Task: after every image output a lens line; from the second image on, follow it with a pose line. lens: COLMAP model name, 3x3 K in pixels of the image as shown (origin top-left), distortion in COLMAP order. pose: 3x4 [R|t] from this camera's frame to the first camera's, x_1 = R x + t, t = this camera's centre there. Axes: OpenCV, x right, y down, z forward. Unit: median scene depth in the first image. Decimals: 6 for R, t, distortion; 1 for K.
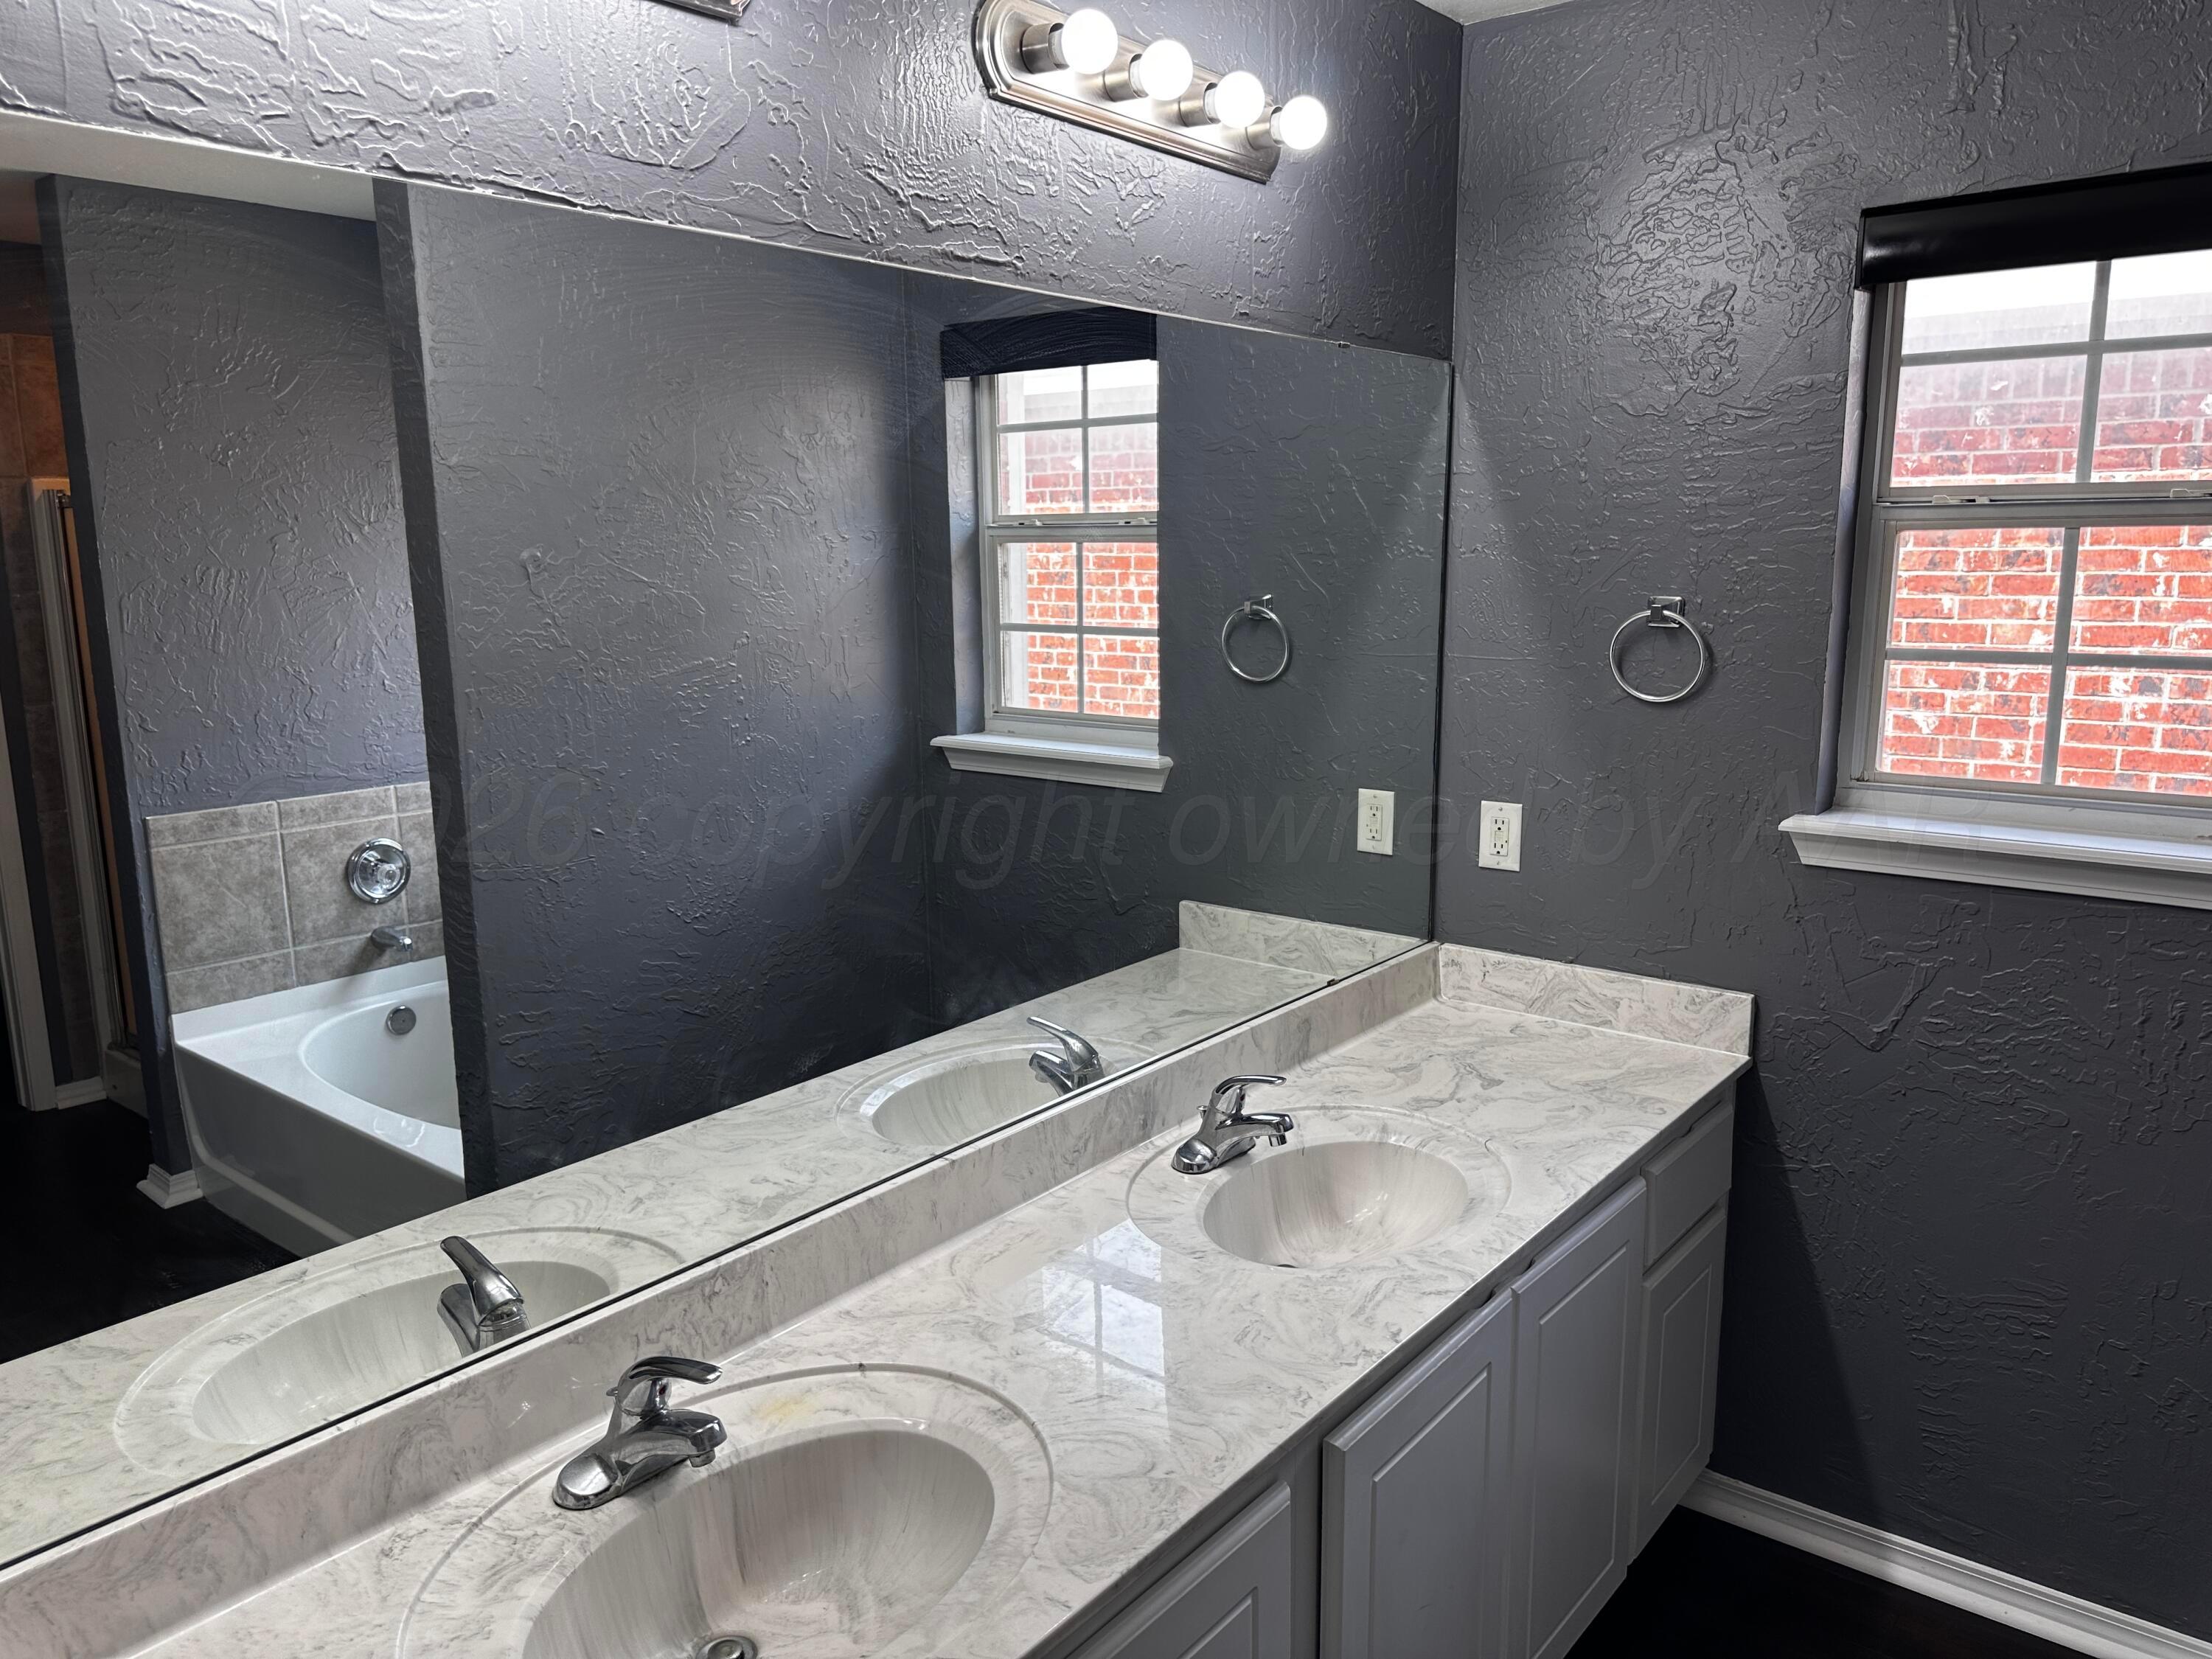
lens RADIAL K [[1561.6, 0, 1102.8], [0, 1561.6, 821.9], [0, 0, 1]] dist [0.035287, -0.043255]
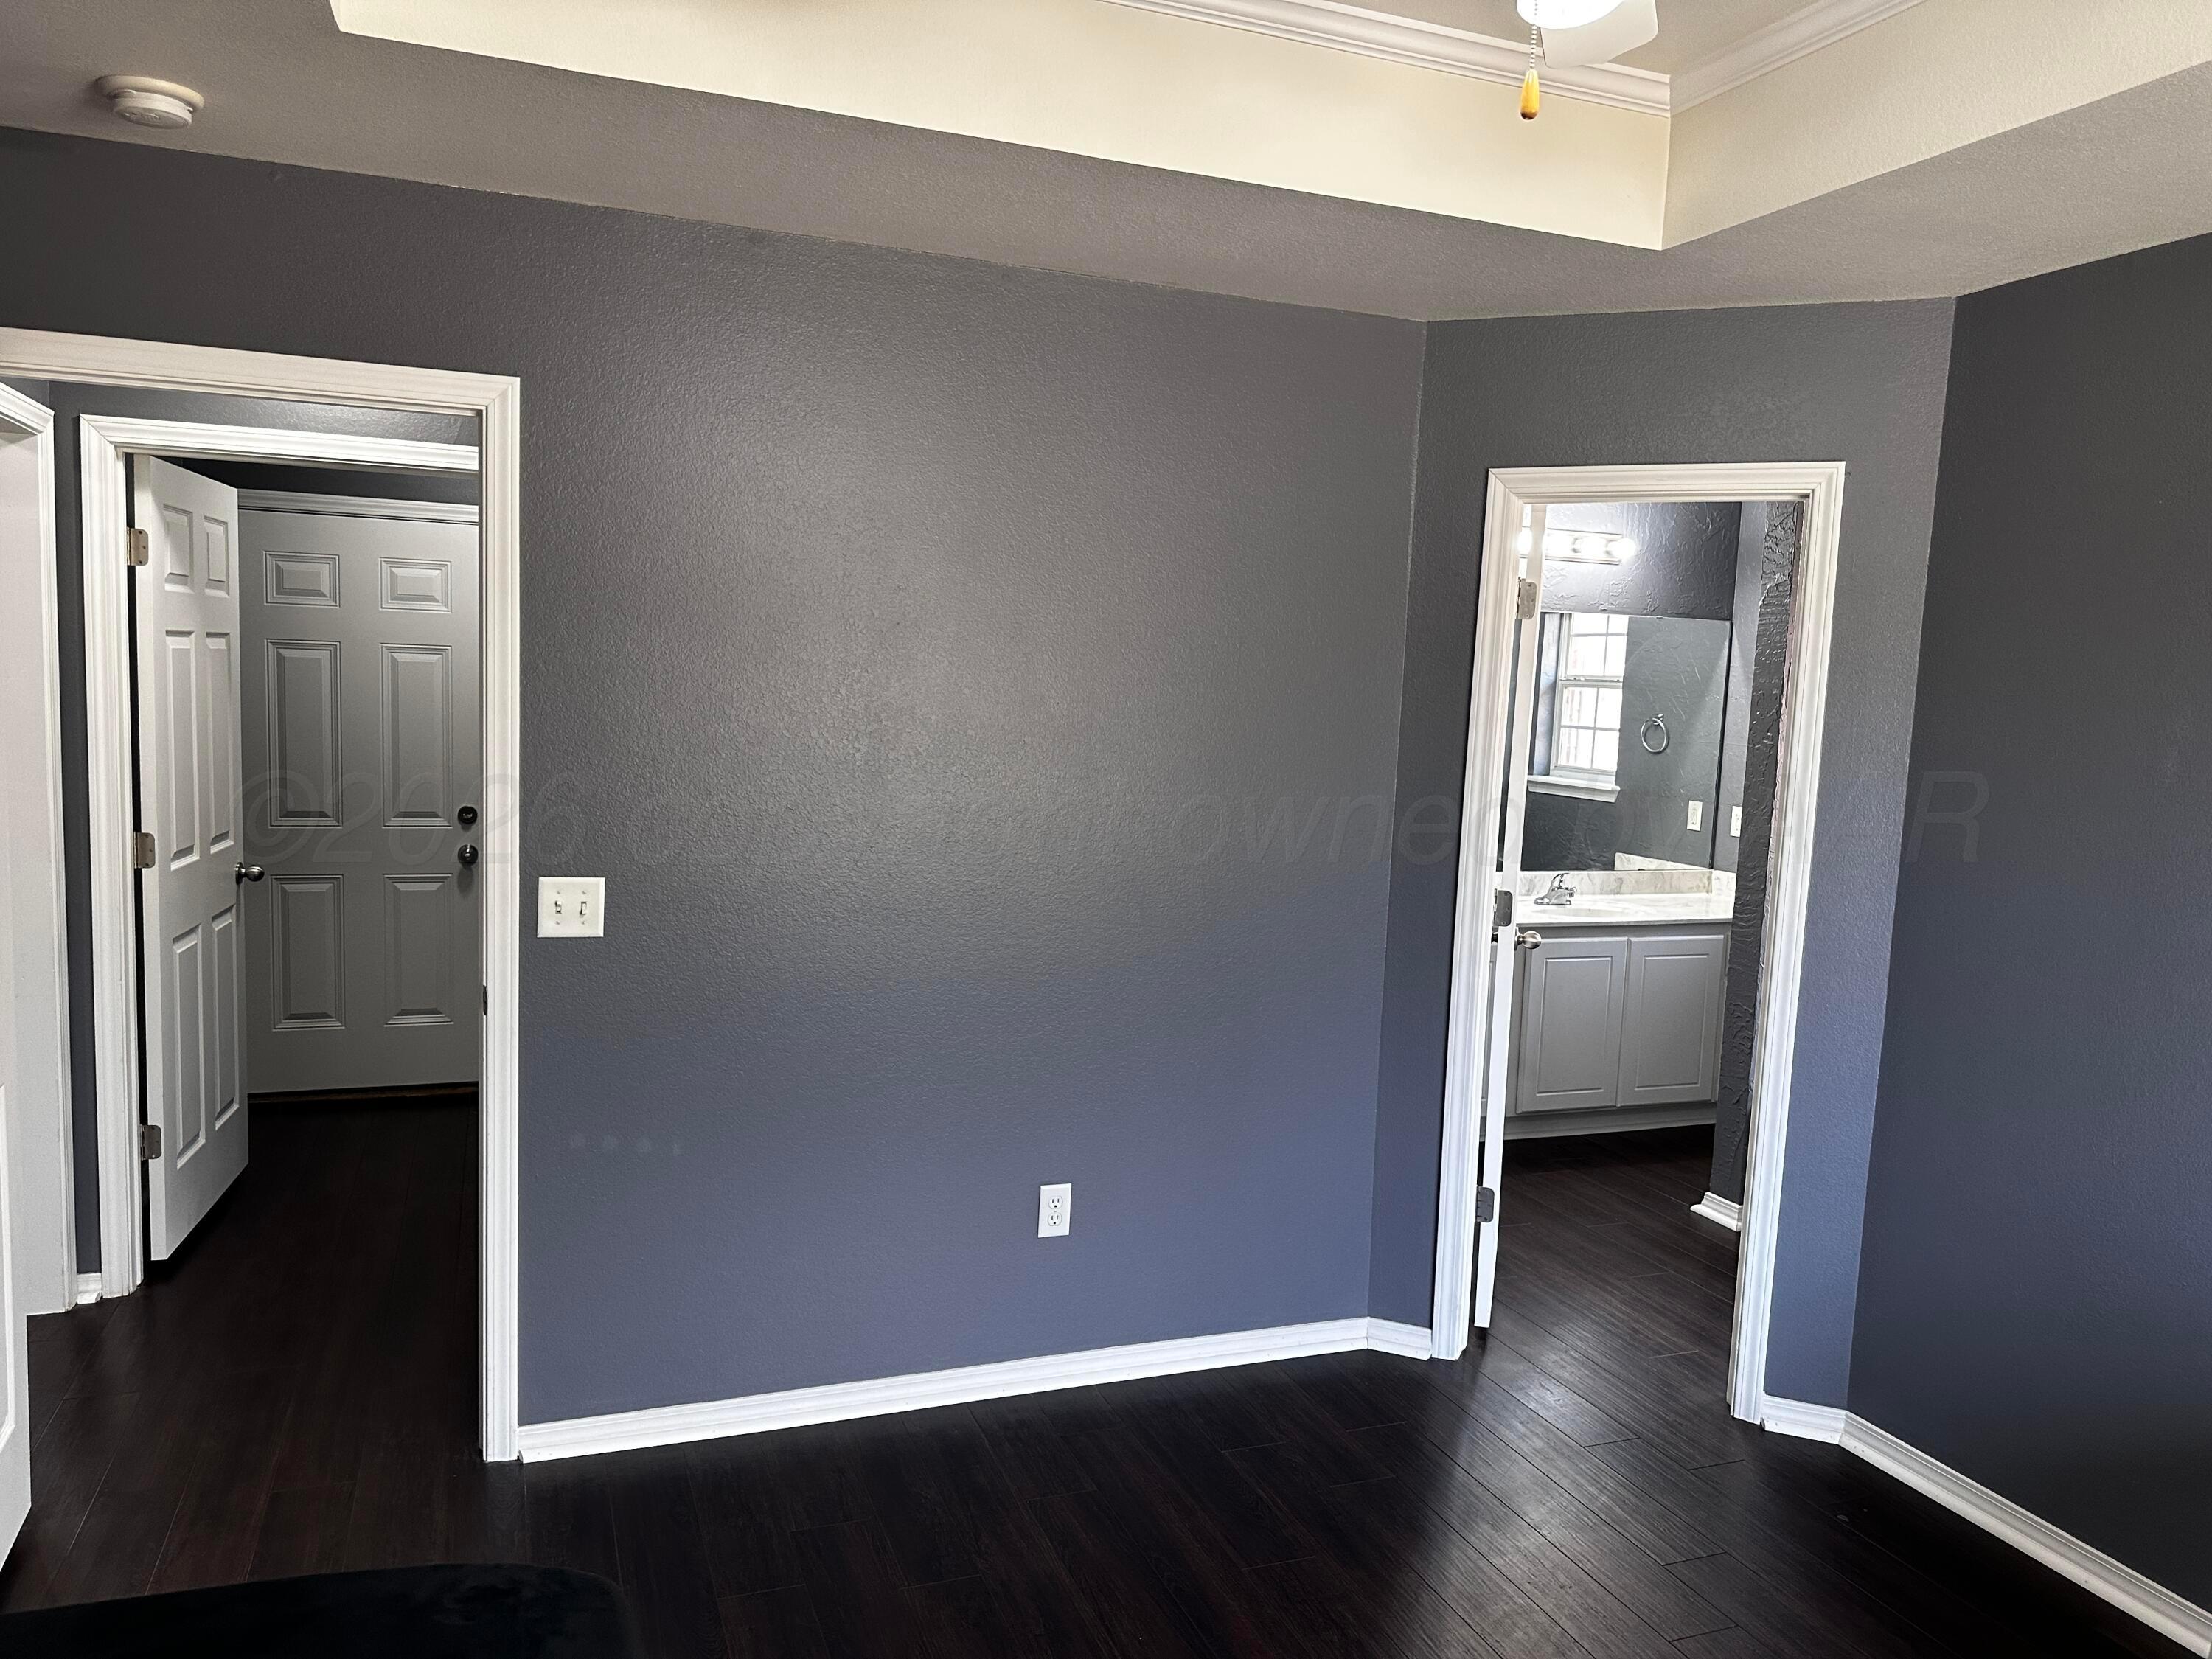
lens RADIAL K [[1561.6, 0, 1106.4], [0, 1561.6, 832.9], [0, 0, 1]] dist [0.035287, -0.043255]
pose [[0.875984, 0.099190, -0.472032, 0.462669], [-0.138293, 0.989189, -0.048778, 0.232491], [0.462090, 0.108007, 0.880231, -1.279805]]
